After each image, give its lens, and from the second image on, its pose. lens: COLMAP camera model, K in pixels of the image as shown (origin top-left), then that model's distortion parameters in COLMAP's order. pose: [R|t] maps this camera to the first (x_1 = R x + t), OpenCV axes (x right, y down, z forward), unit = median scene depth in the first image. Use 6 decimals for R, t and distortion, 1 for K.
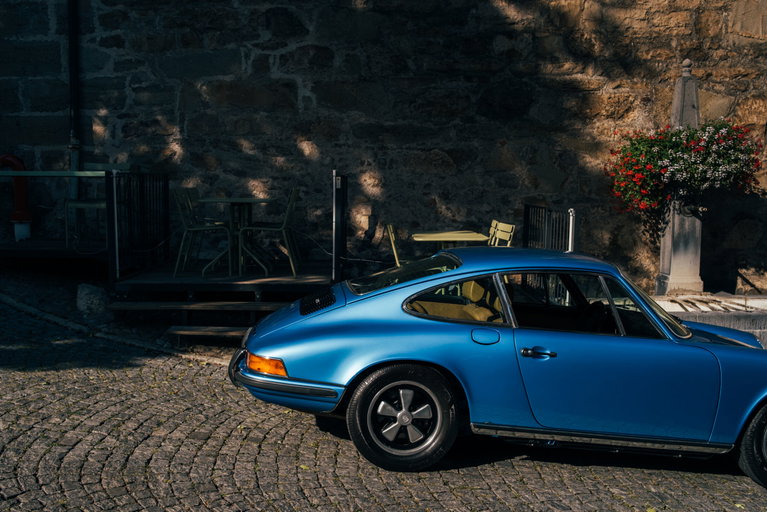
lens RADIAL K [[731.6, 0, 375.5], [0, 731.6, 265.7], [0, 0, 1]] dist [-0.077979, 0.185183]
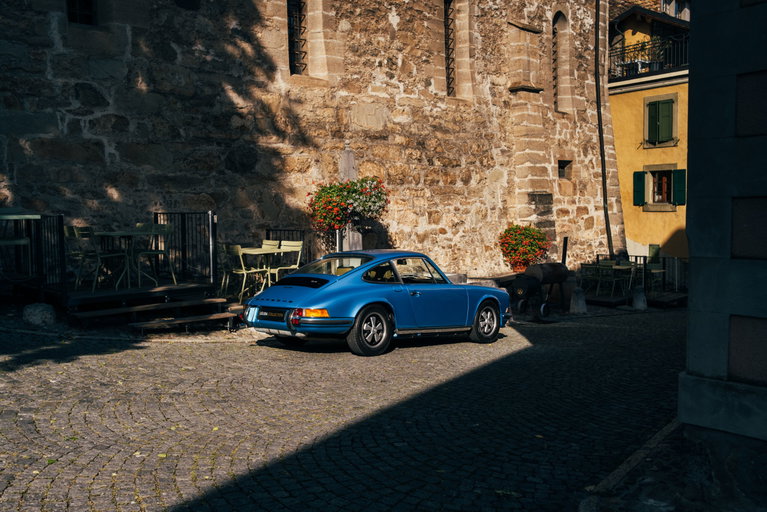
lens RADIAL K [[731.6, 0, 375.5], [0, 731.6, 265.7], [0, 0, 1]] dist [-0.077979, 0.185183]
pose [[0.742357, -0.070360, 0.666300, -0.623936], [0.092971, 0.995668, 0.001557, 0.009975], [-0.663523, 0.060791, 0.745682, -0.270242]]
